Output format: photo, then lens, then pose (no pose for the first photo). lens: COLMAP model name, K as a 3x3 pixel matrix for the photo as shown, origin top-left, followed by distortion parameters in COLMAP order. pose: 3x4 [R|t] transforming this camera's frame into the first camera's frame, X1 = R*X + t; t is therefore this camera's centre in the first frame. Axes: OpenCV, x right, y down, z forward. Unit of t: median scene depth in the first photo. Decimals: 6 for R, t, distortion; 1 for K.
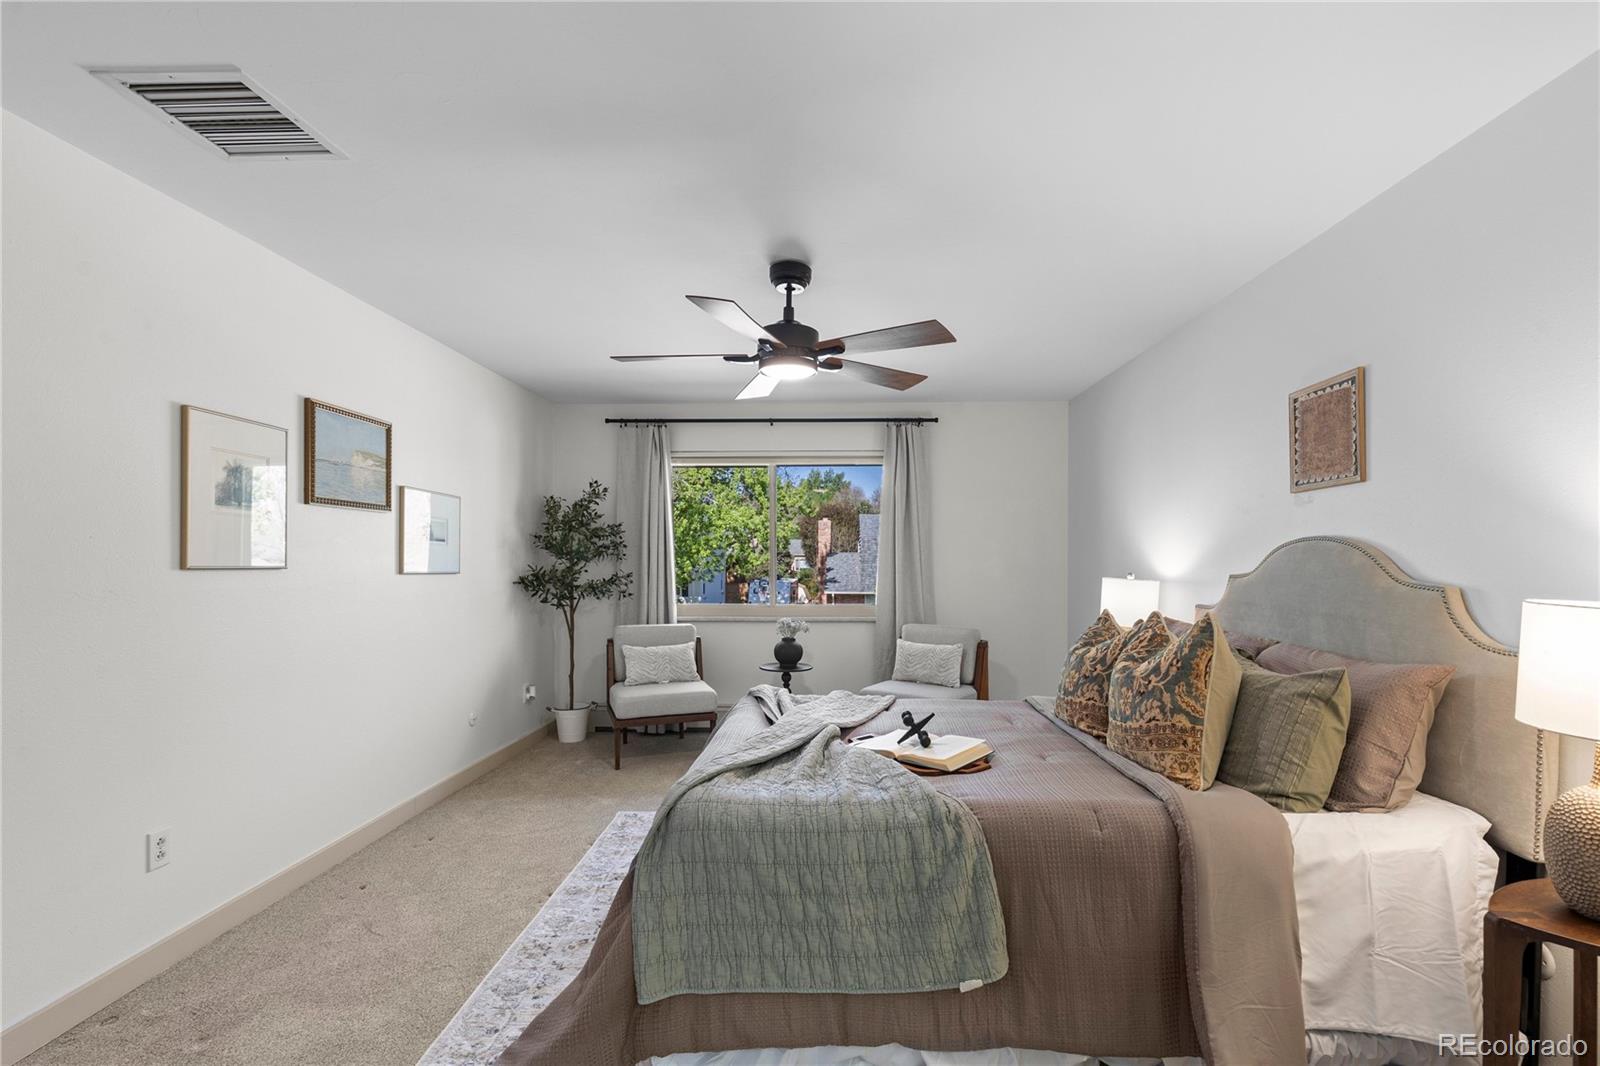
lens RADIAL K [[722.6, 0, 813.8], [0, 722.6, 558.2], [0, 0, 1]] dist [0.005164, -0.001568]
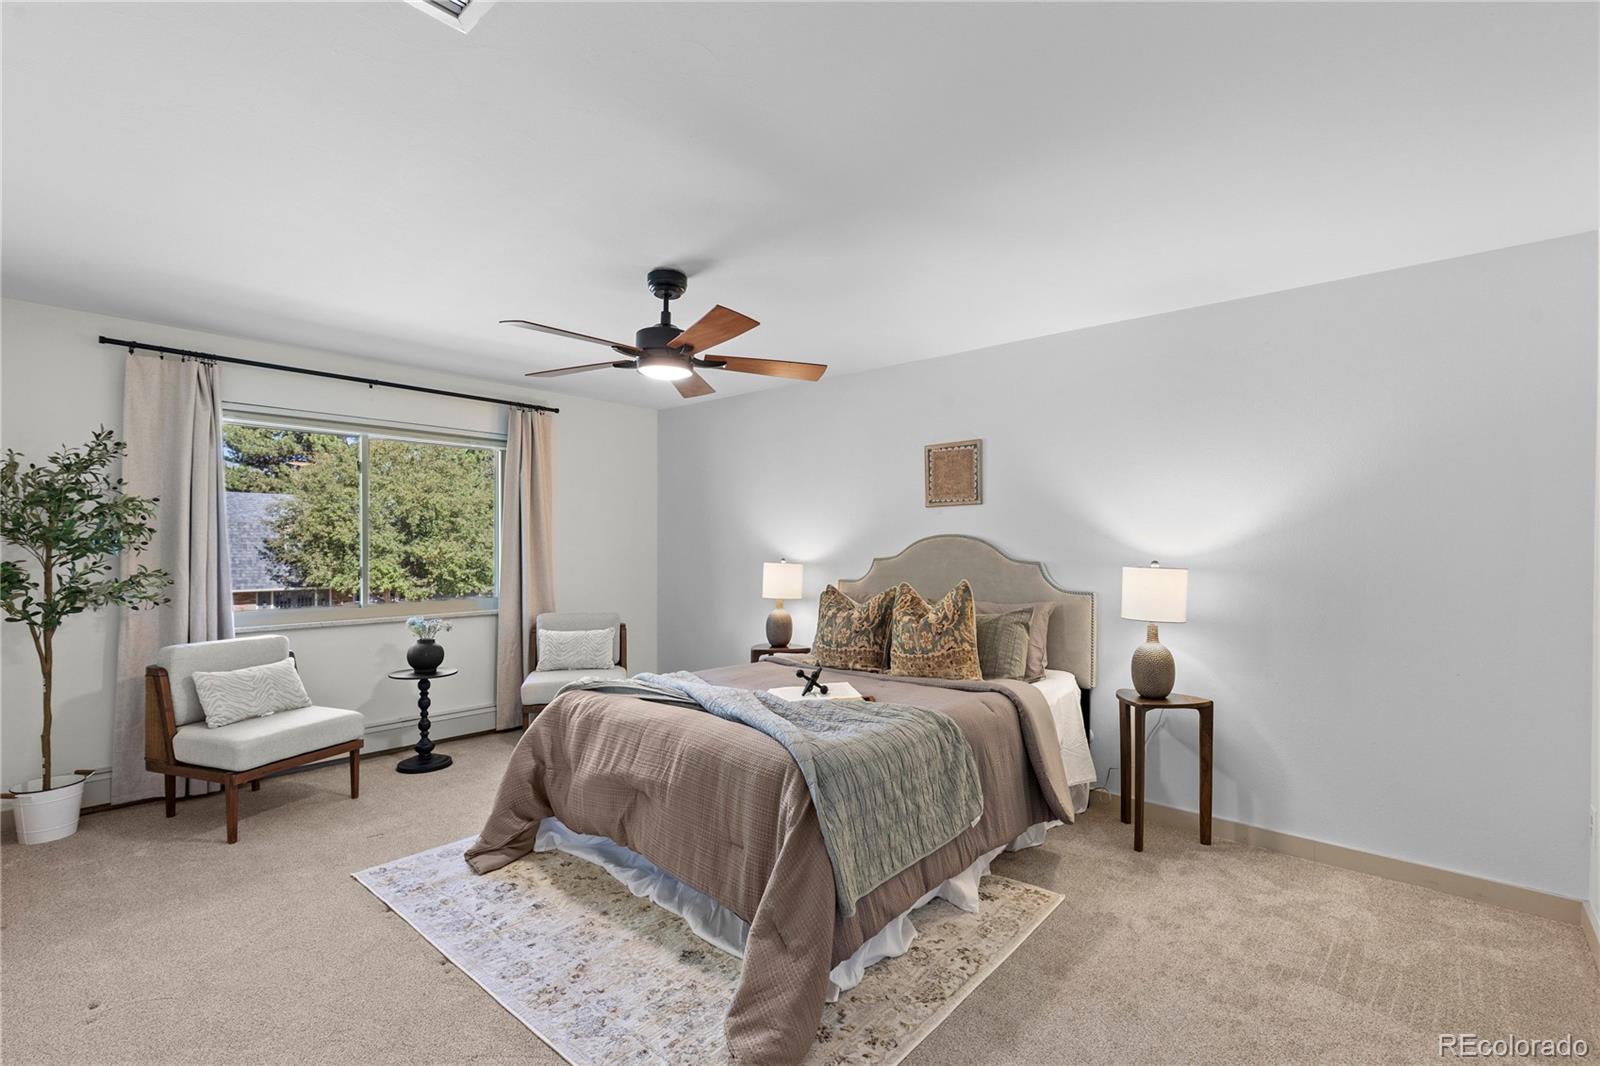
lens RADIAL K [[722.6, 0, 801.3], [0, 722.6, 539.5], [0, 0, 1]] dist [0.005164, -0.001568]
pose [[0.644184, 0.005758, 0.764849, -0.711798], [0.000535, 0.999968, -0.007979, -0.004158], [-0.764871, 0.005550, 0.644160, 0.161439]]
